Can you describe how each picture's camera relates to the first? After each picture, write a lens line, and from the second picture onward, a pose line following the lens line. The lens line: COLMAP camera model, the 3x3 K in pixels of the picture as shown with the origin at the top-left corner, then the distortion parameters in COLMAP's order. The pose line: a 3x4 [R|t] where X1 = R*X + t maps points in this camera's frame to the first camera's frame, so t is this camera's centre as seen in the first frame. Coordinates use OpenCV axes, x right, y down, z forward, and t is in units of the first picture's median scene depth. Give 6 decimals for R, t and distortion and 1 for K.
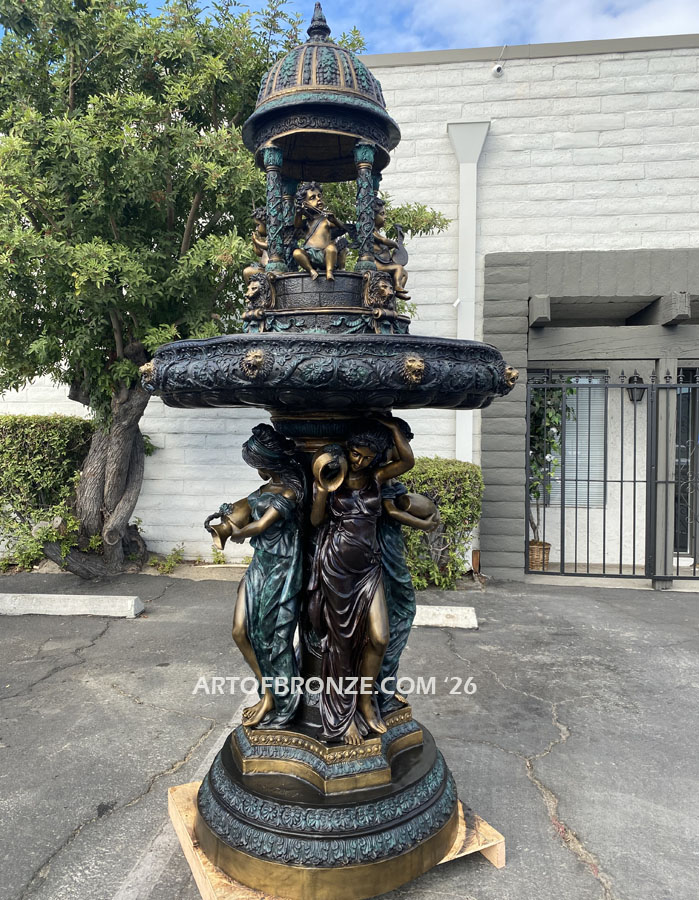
lens RADIAL K [[719.8, 0, 349.5], [0, 719.8, 450.0], [0, 0, 1]] dist [-0.003477, 0.000576]
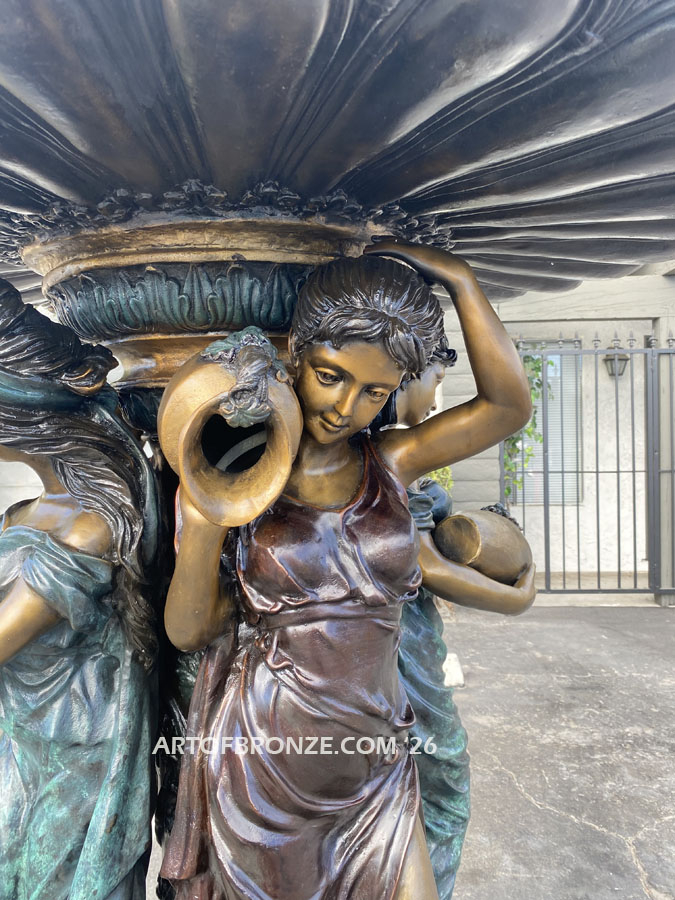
lens RADIAL K [[679.1, 0, 337.5], [0, 679.1, 450.0], [0, 0, 1]] dist [0.000658, 0.000297]
pose [[0.994580, -0.023860, 0.101201, -0.008680], [0.024050, 0.999711, -0.000659, 0.020349], [-0.101156, 0.003090, 0.994866, 0.463729]]
